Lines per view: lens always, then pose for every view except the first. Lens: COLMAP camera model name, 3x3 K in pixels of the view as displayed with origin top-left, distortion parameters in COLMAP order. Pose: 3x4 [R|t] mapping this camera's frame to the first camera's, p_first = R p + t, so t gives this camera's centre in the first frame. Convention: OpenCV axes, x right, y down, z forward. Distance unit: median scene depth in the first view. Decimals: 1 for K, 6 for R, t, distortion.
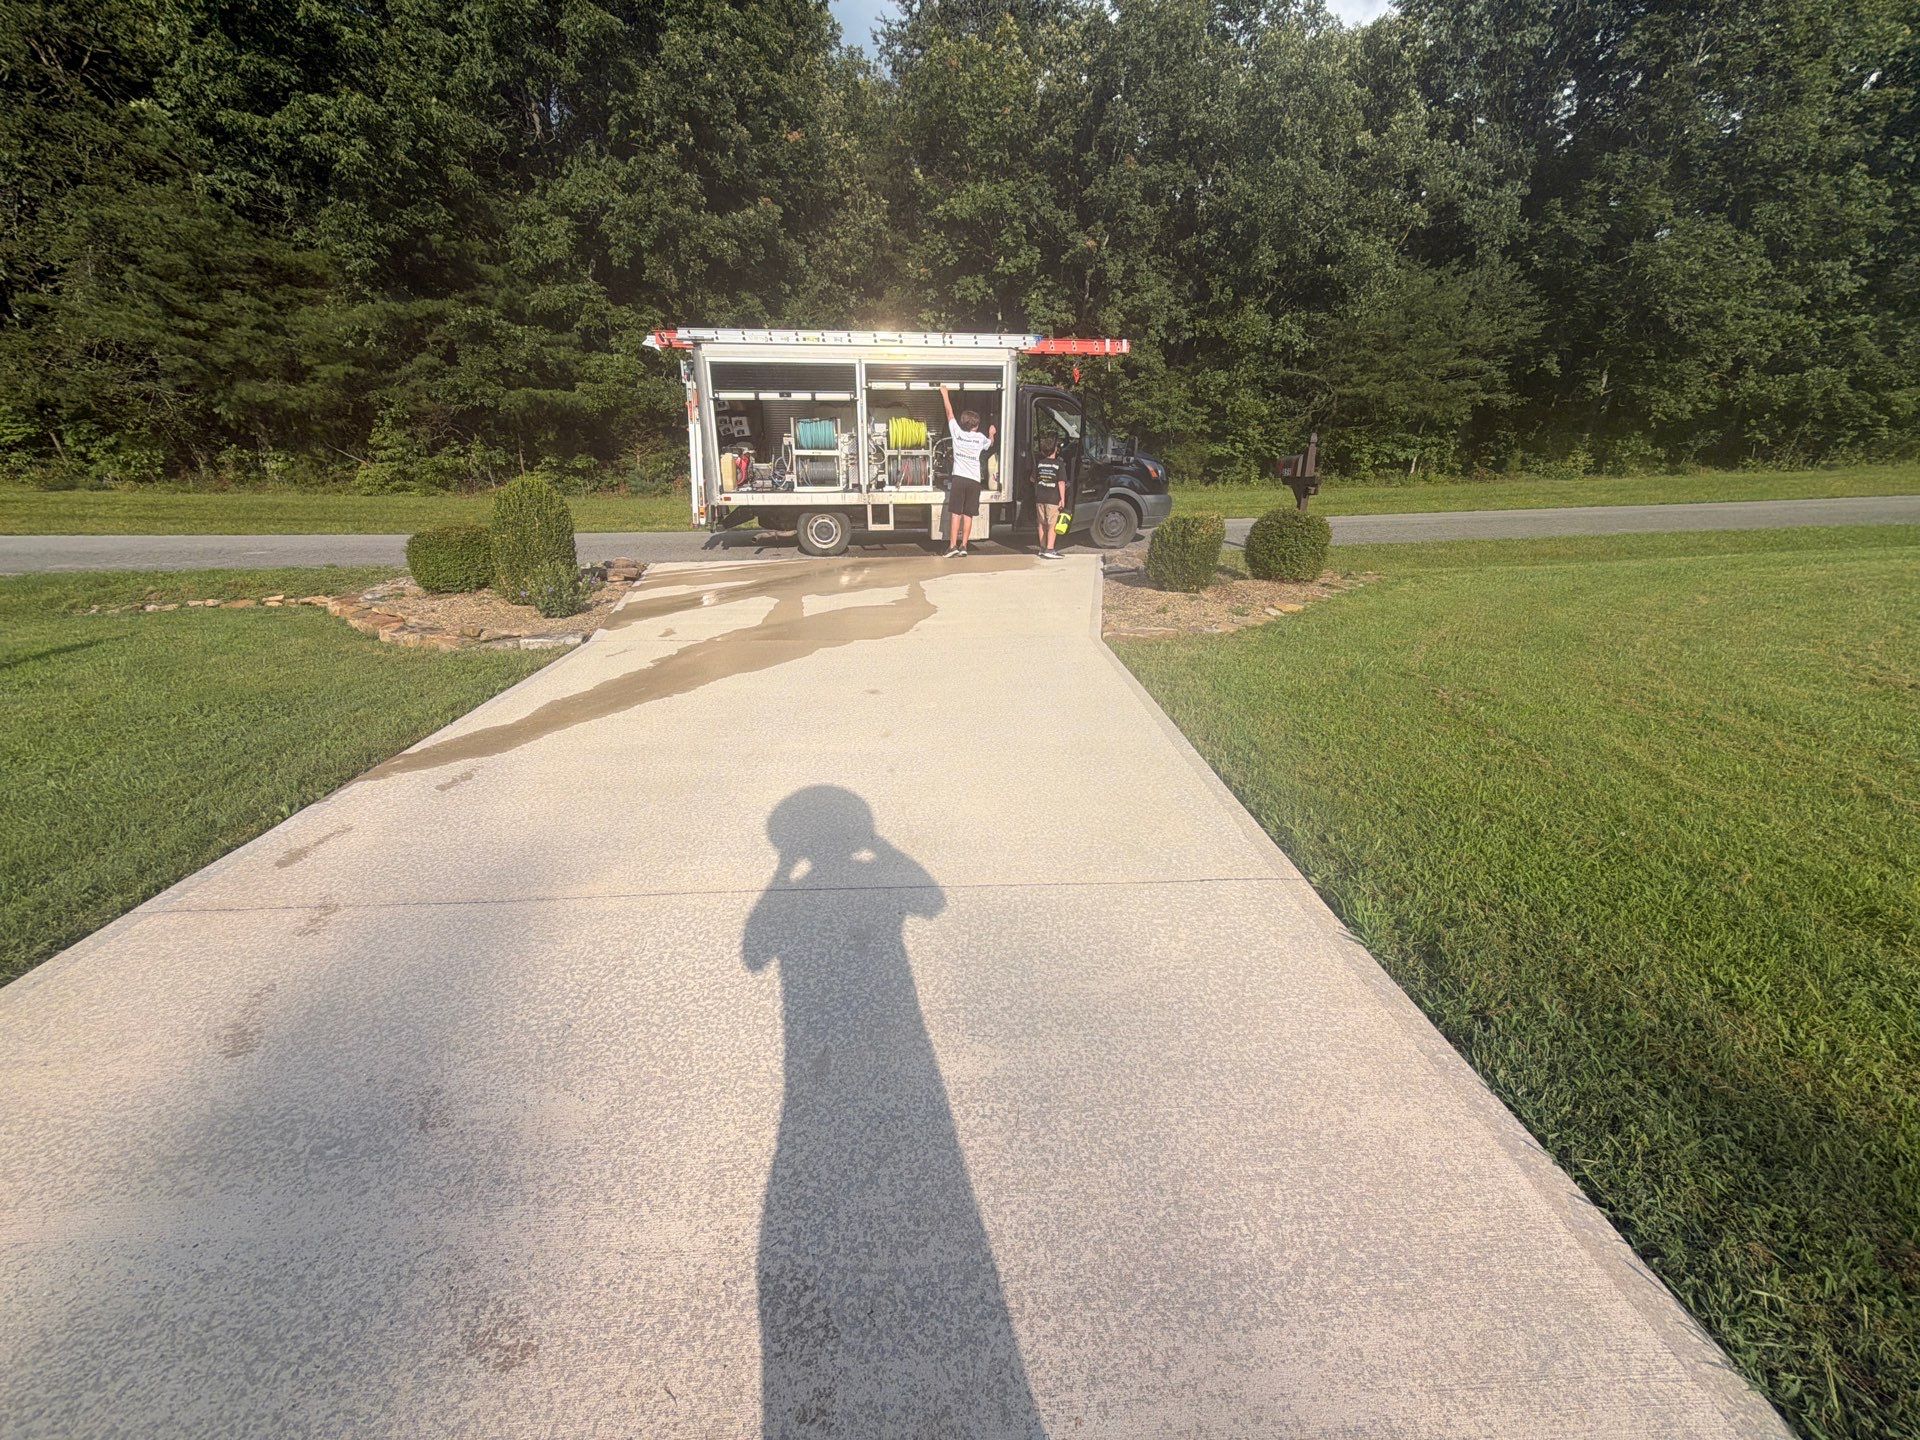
lens RADIAL K [[736.9, 0, 965.9], [0, 736.9, 697.5], [0, 0, 1]] dist [0.000494, 0.000069]
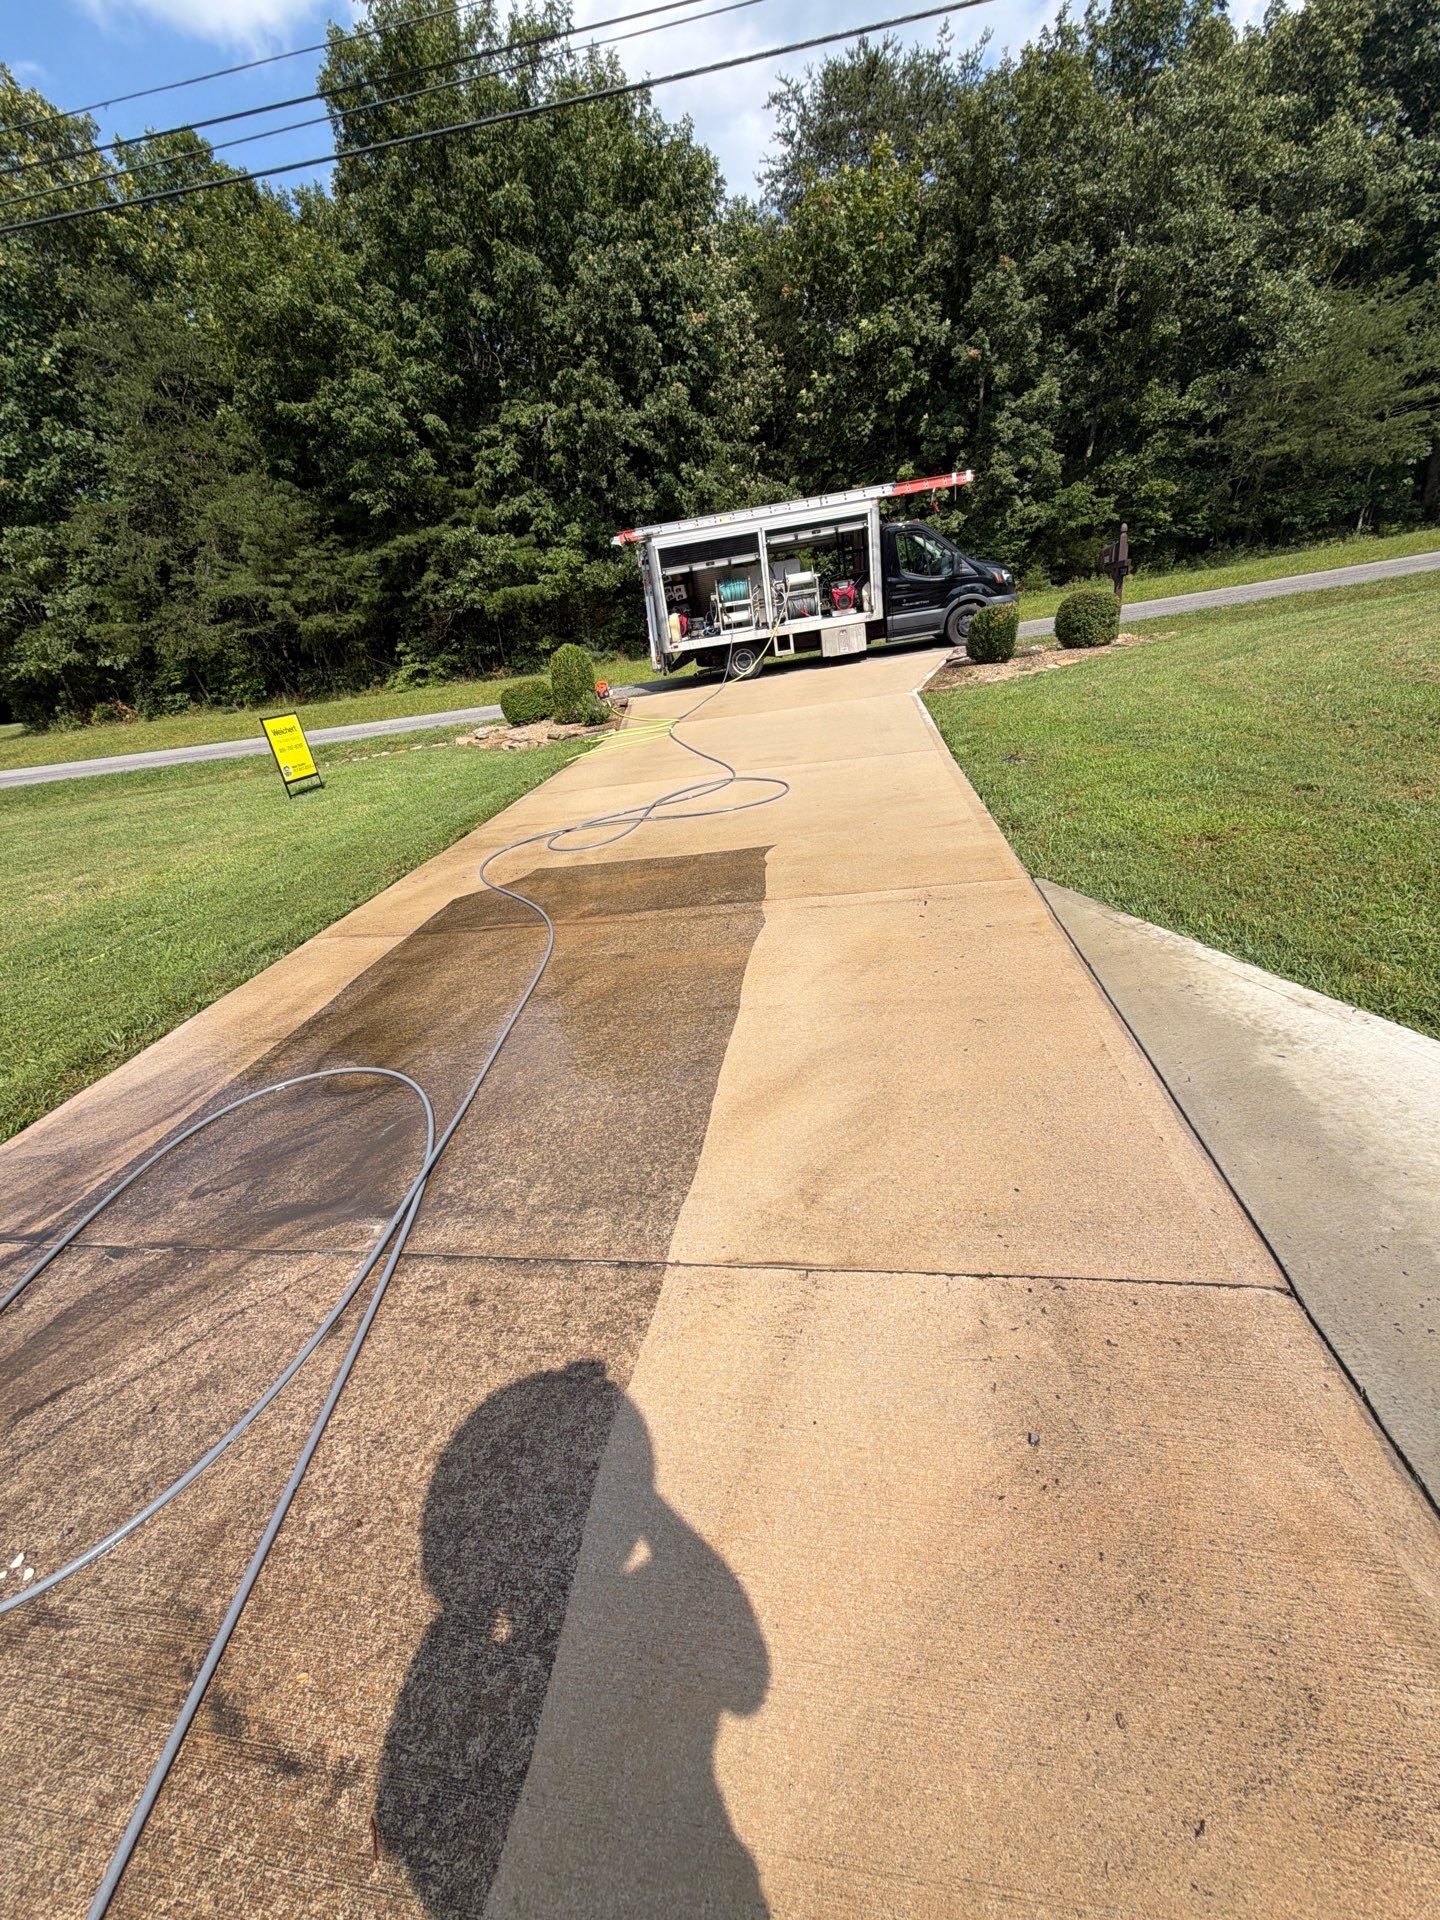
lens RADIAL K [[736.9, 0, 718.8], [0, 736.9, 932.7], [0, 0, 1]] dist [0.000494, 0.000069]
pose [[0.968968, -0.048453, -0.242392, 0.070724], [0.074348, 0.992321, 0.098848, 0.135875], [0.235741, -0.113801, 0.965130, -0.392820]]
